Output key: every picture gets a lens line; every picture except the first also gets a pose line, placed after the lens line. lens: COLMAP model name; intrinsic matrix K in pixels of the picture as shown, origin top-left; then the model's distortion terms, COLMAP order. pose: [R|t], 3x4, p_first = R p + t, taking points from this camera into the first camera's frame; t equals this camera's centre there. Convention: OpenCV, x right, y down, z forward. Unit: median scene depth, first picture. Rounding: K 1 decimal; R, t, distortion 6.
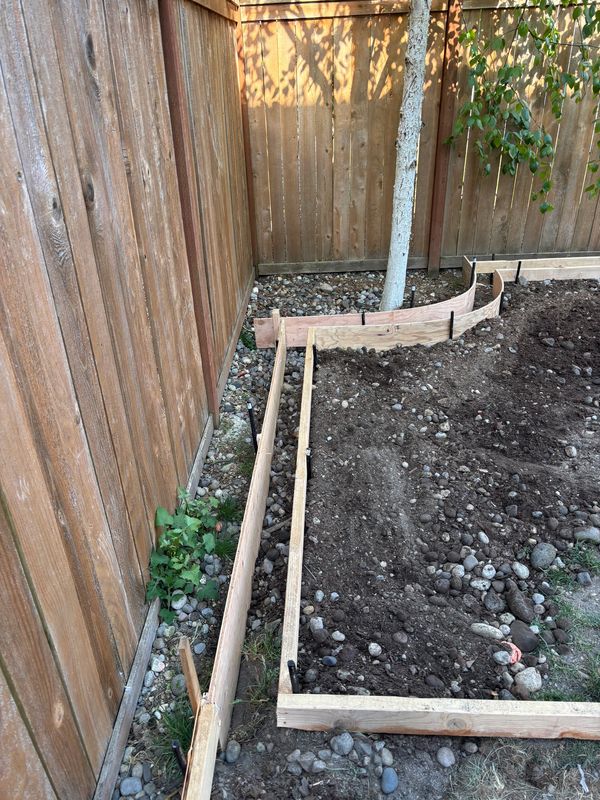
lens RADIAL K [[607.4, 0, 297.7], [0, 607.4, 400.5], [0, 0, 1]] dist [0.040738, -0.041679]
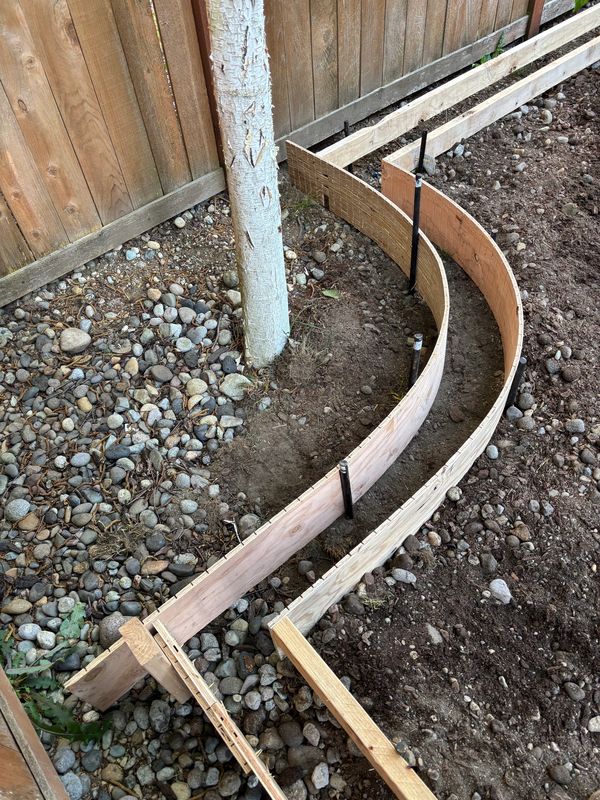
lens RADIAL K [[607.4, 0, 302.6], [0, 607.4, 399.1], [0, 0, 1]] dist [0.040738, -0.041679]
pose [[0.734696, -0.531338, 0.421783, -0.033810], [0.361213, 0.832666, 0.419754, -0.268868], [-0.574236, -0.156038, 0.803683, 0.575373]]
